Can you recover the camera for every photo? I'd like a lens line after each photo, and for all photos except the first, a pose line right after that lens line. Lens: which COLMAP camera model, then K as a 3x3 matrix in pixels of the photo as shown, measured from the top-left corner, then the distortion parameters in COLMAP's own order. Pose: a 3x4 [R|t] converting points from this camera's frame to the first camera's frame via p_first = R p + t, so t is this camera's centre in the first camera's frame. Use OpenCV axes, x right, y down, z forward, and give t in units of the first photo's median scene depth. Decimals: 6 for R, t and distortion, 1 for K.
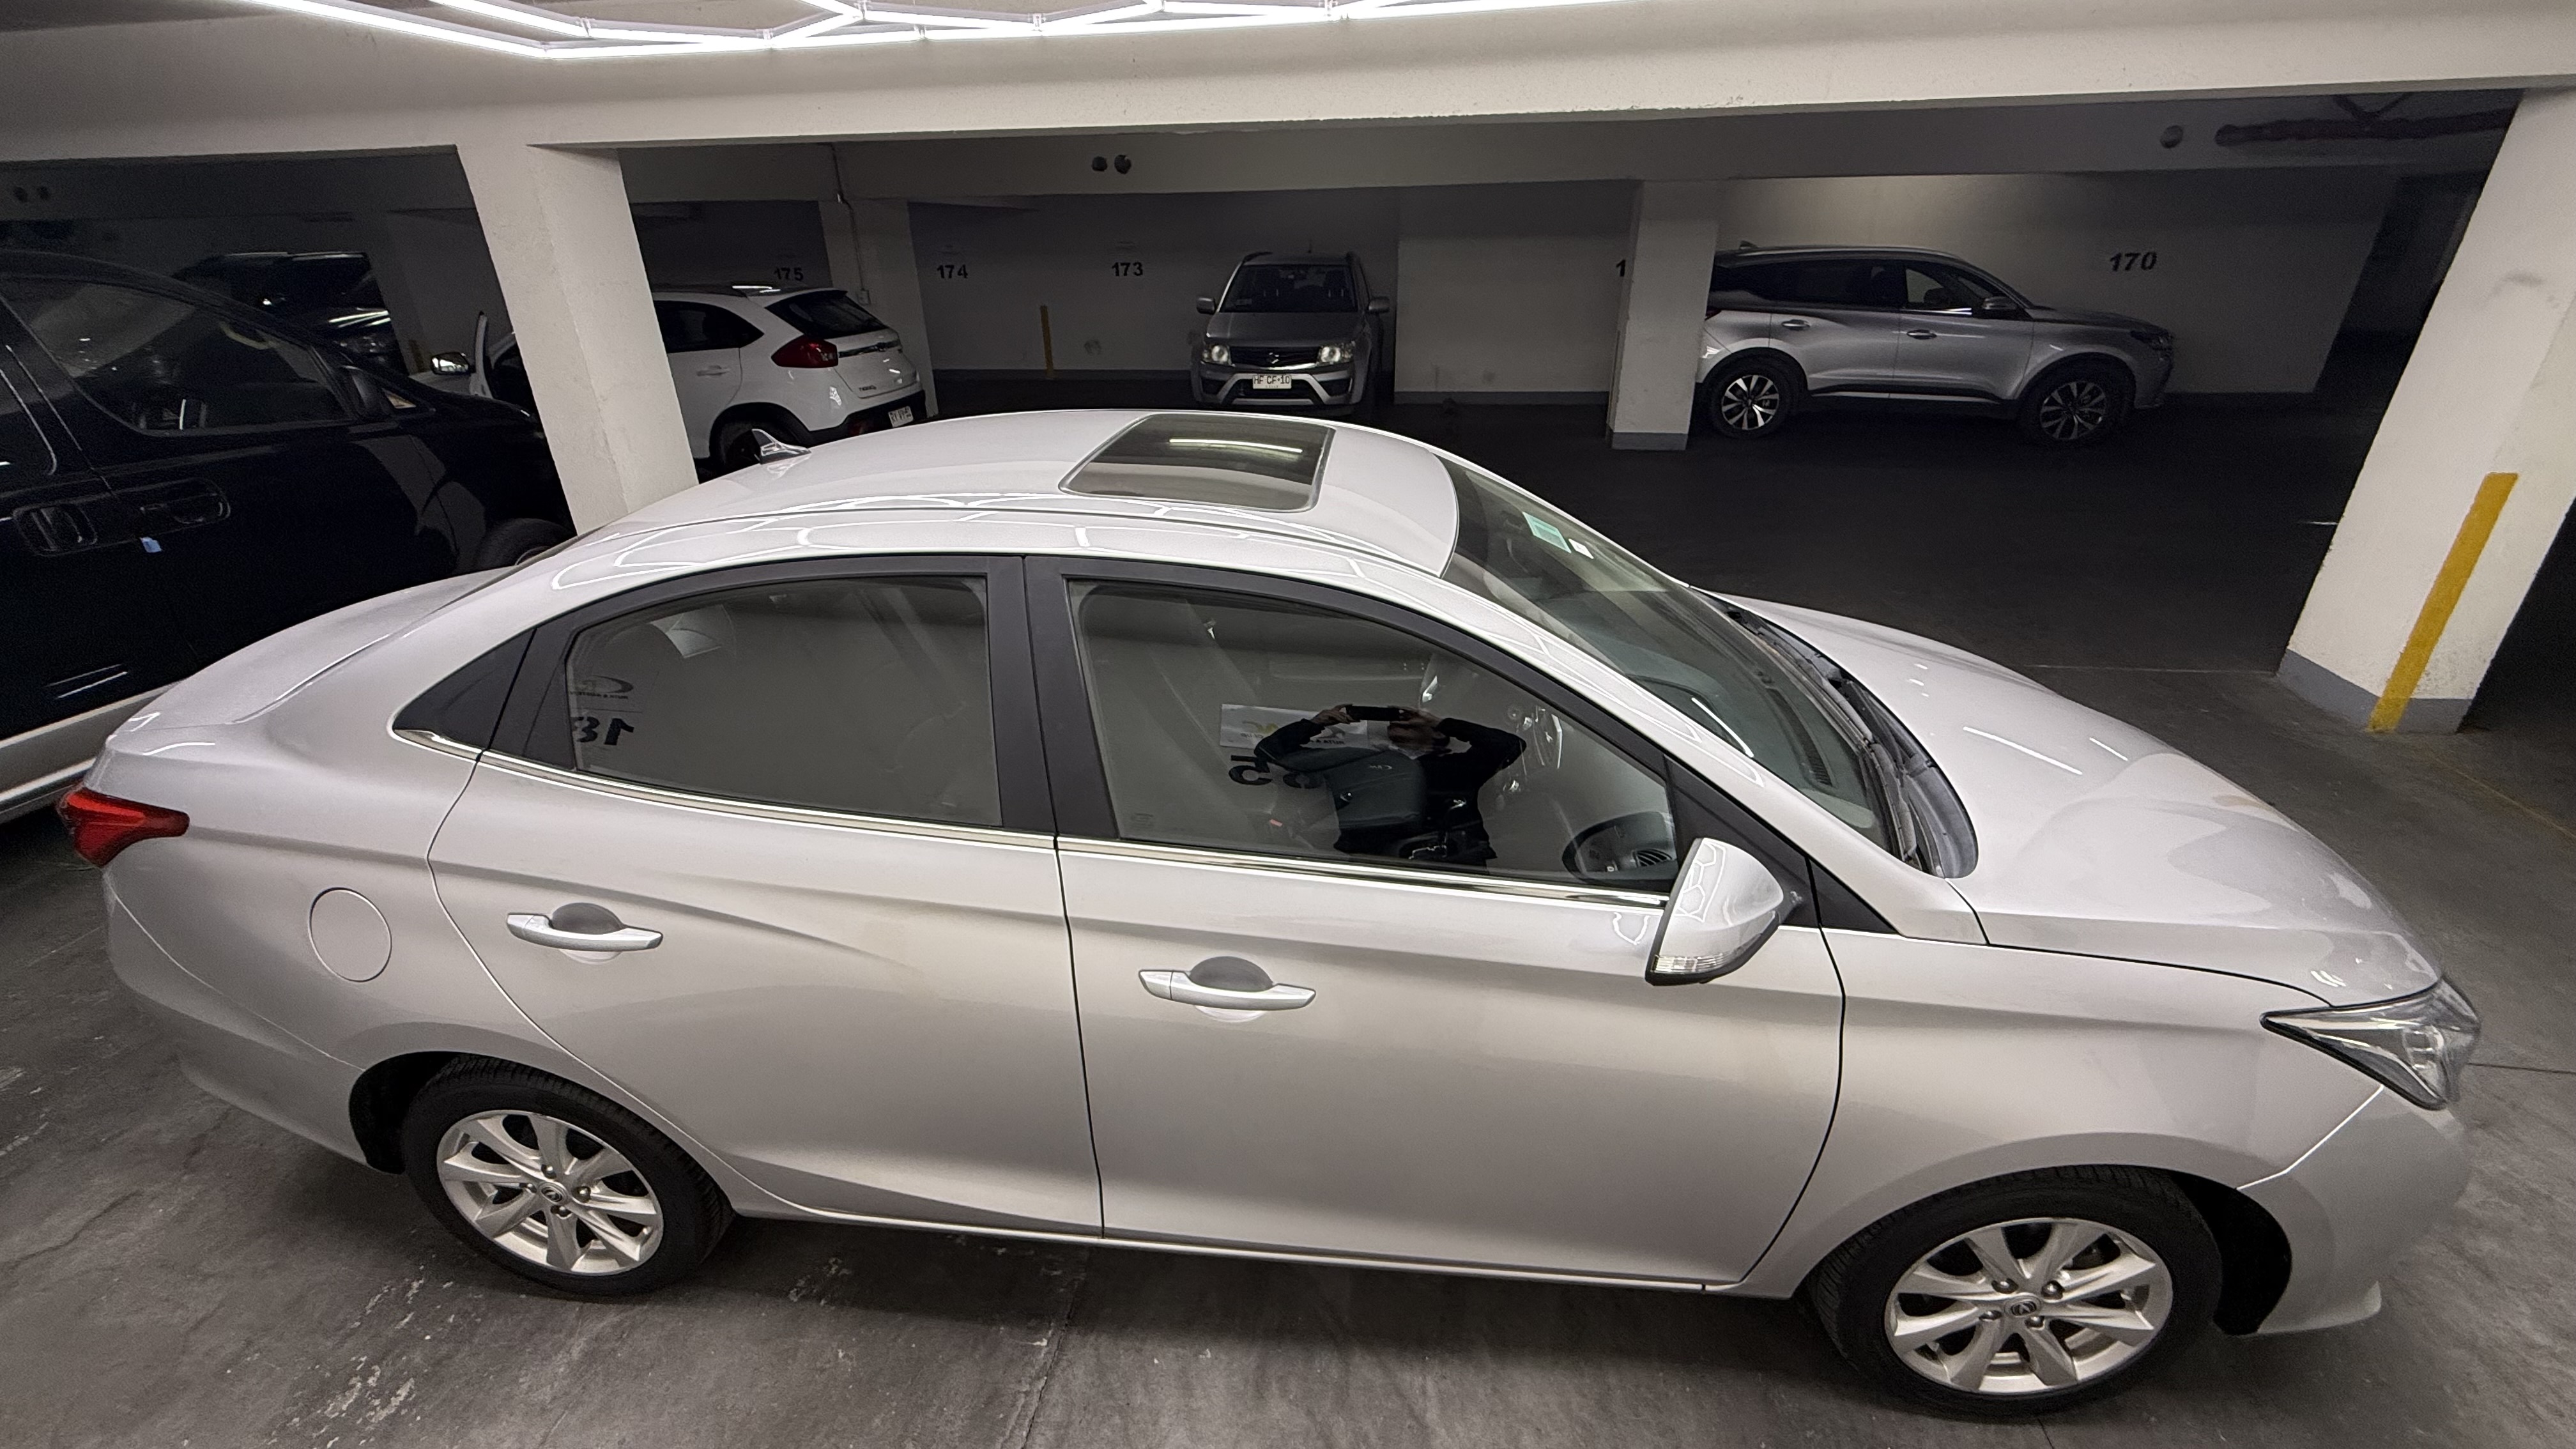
lens RADIAL K [[1027.3, 0, 1278.7], [0, 1027.3, 721.5], [0, 0, 1]] dist [0.000751, 0.000594]
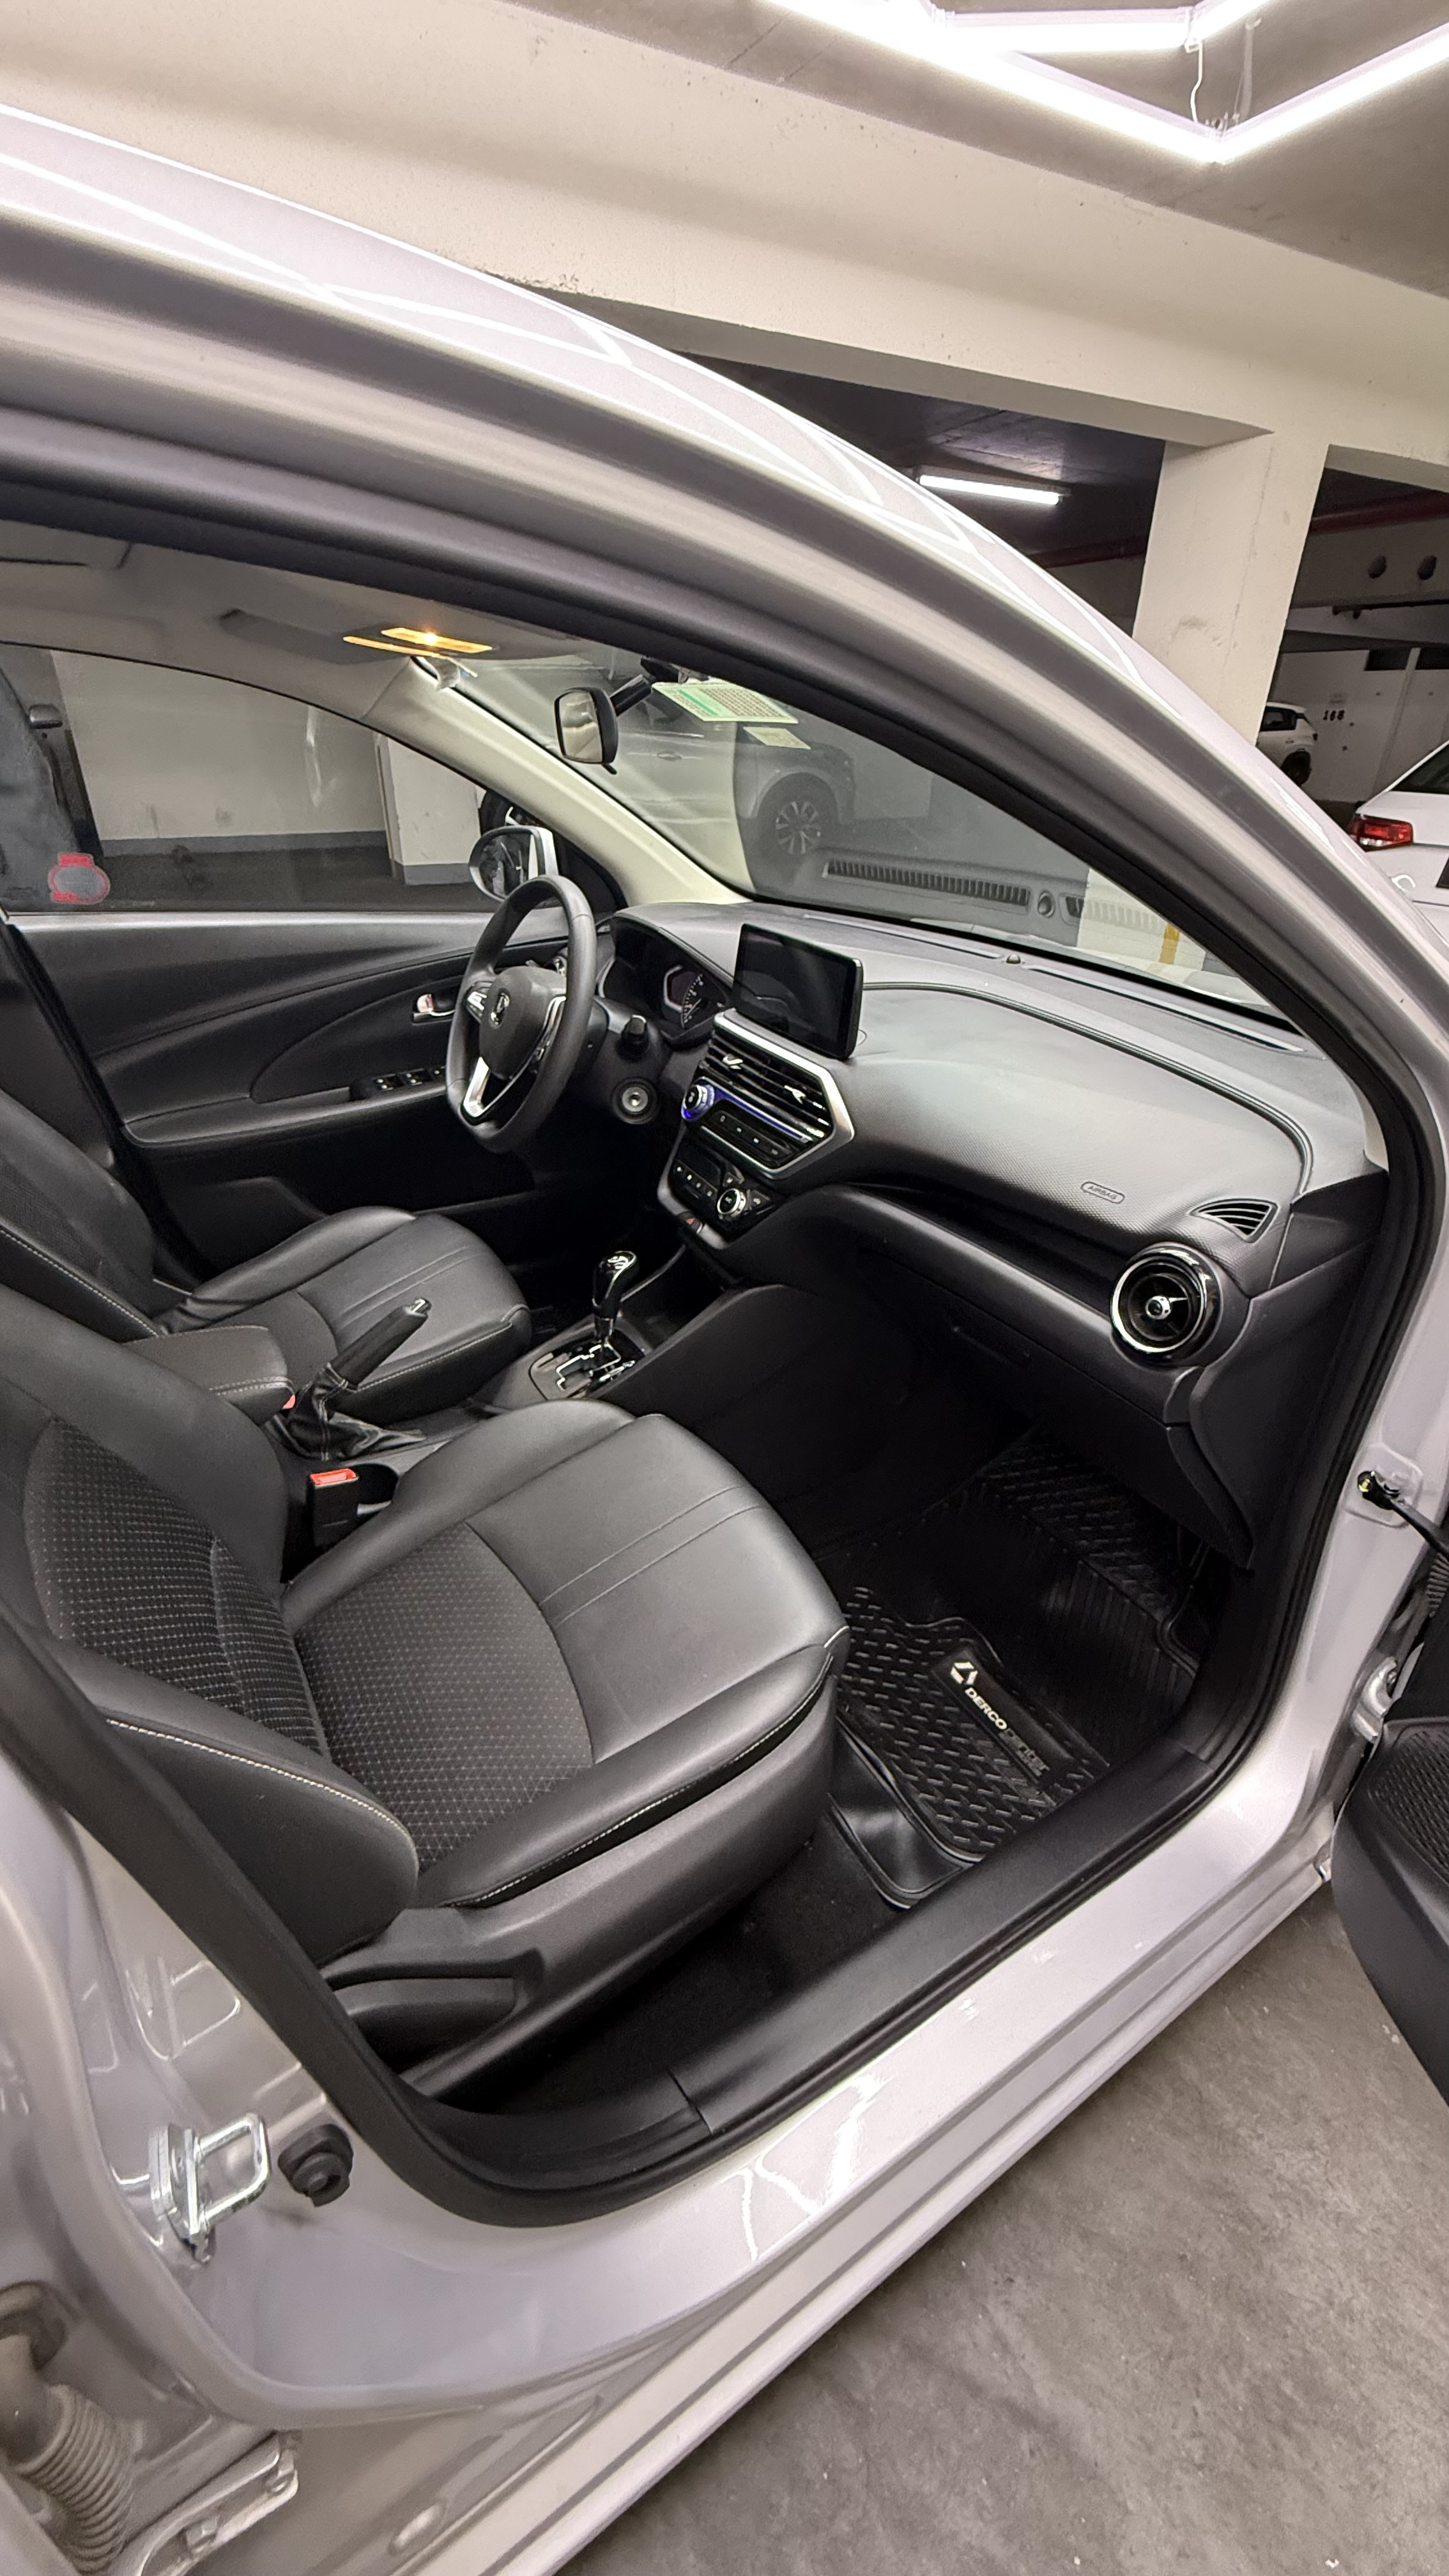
lens RADIAL K [[1027.3, 0, 738.8], [0, 1027.3, 1292.2], [0, 0, 1]] dist [0.000751, 0.000594]
pose [[0.797046, -0.270016, 0.540193, -0.051452], [0.227769, 0.962828, 0.145201, 0.020393], [-0.559320, 0.007307, 0.828920, 0.330380]]
